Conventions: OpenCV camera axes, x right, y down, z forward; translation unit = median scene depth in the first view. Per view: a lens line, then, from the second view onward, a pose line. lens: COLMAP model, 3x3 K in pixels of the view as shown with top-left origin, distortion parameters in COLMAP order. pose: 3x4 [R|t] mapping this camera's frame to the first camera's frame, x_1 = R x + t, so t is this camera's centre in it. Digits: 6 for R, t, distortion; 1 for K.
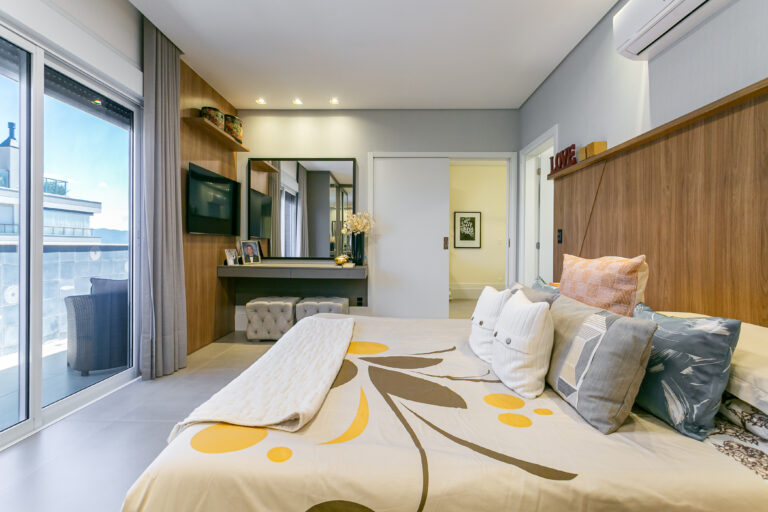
lens RADIAL K [[362.2, 0, 378.5], [0, 362.2, 246.2], [0, 0, 1]] dist [0.009146, 0.000191]
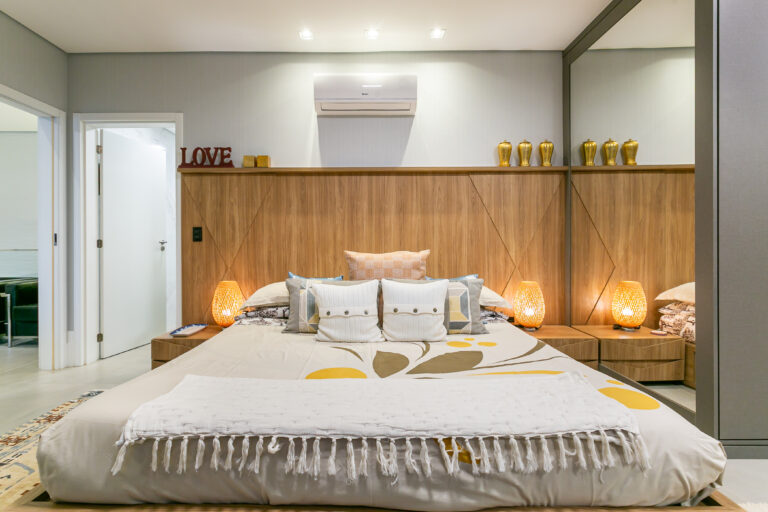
lens RADIAL K [[371.4, 0, 355.6], [0, 371.4, 248.8], [0, 0, 1]] dist [0.002138, 0.000407]
pose [[0.006573, -0.002560, 0.999975, -0.657373], [-0.005829, 0.999980, 0.002599, 0.010278], [-0.999961, -0.005846, 0.006558, 0.769068]]
